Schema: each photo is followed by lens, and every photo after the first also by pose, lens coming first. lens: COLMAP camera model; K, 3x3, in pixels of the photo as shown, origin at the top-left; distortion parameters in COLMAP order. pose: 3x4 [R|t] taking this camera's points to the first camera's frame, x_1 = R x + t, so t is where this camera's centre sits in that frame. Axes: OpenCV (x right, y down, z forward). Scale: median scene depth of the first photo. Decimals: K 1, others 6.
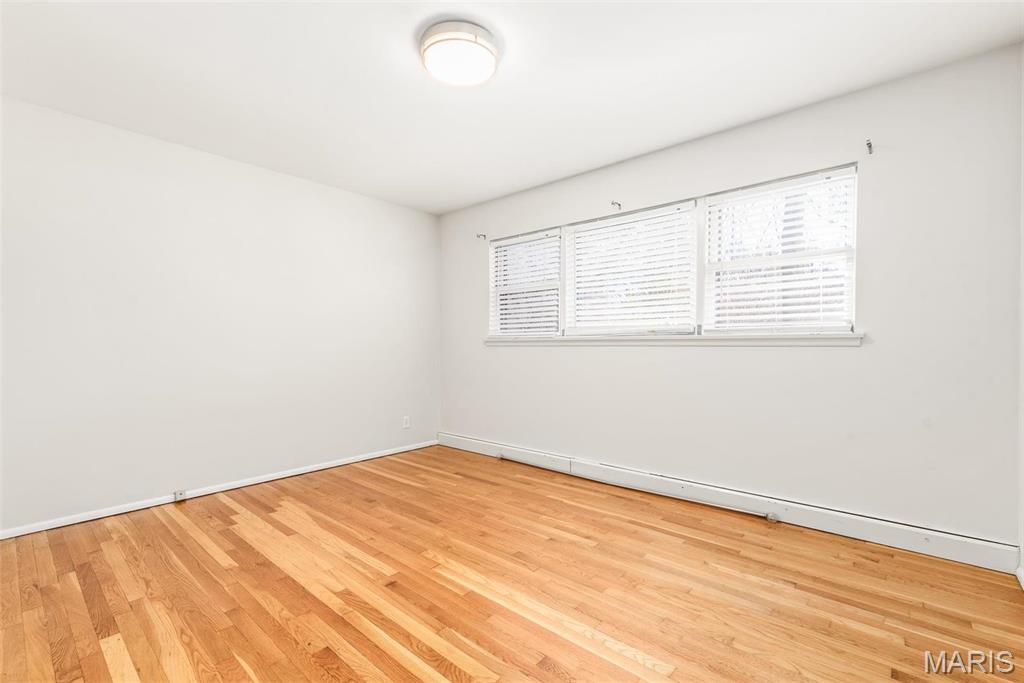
lens RADIAL K [[441.7, 0, 511.6], [0, 441.7, 349.5], [0, 0, 1]] dist [-0.001016, 0.000120]
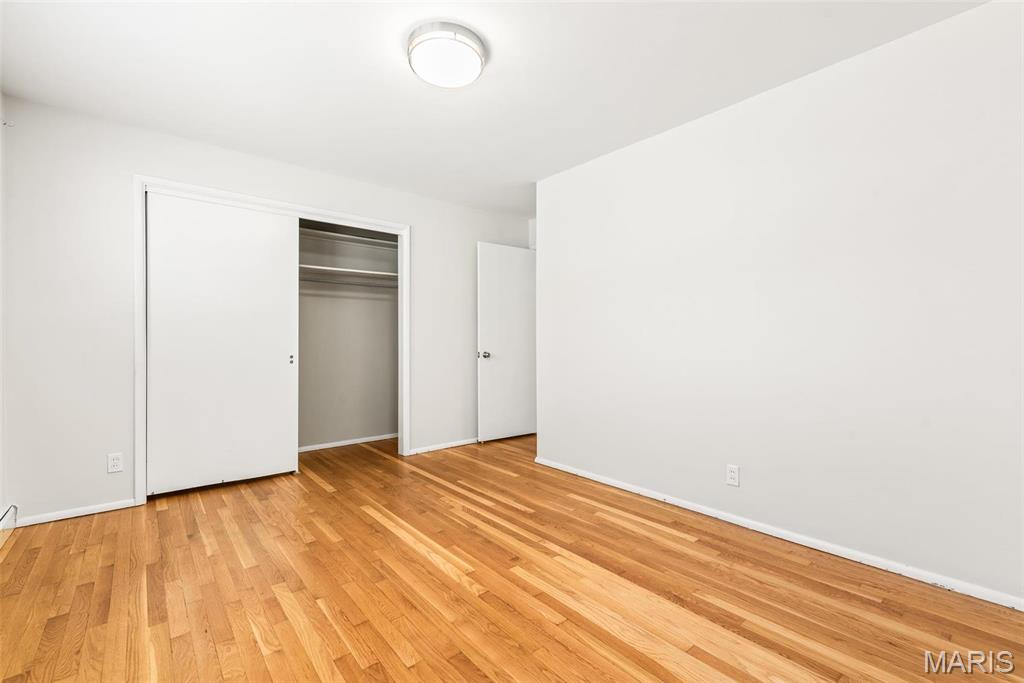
lens RADIAL K [[441.7, 0, 510.9], [0, 441.7, 342.6], [0, 0, 1]] dist [-0.001016, 0.000120]
pose [[-0.988552, 0.001882, 0.150868, -0.381836], [0.003613, 0.999931, 0.011201, -0.015389], [-0.150837, 0.011618, -0.988490, 1.831657]]
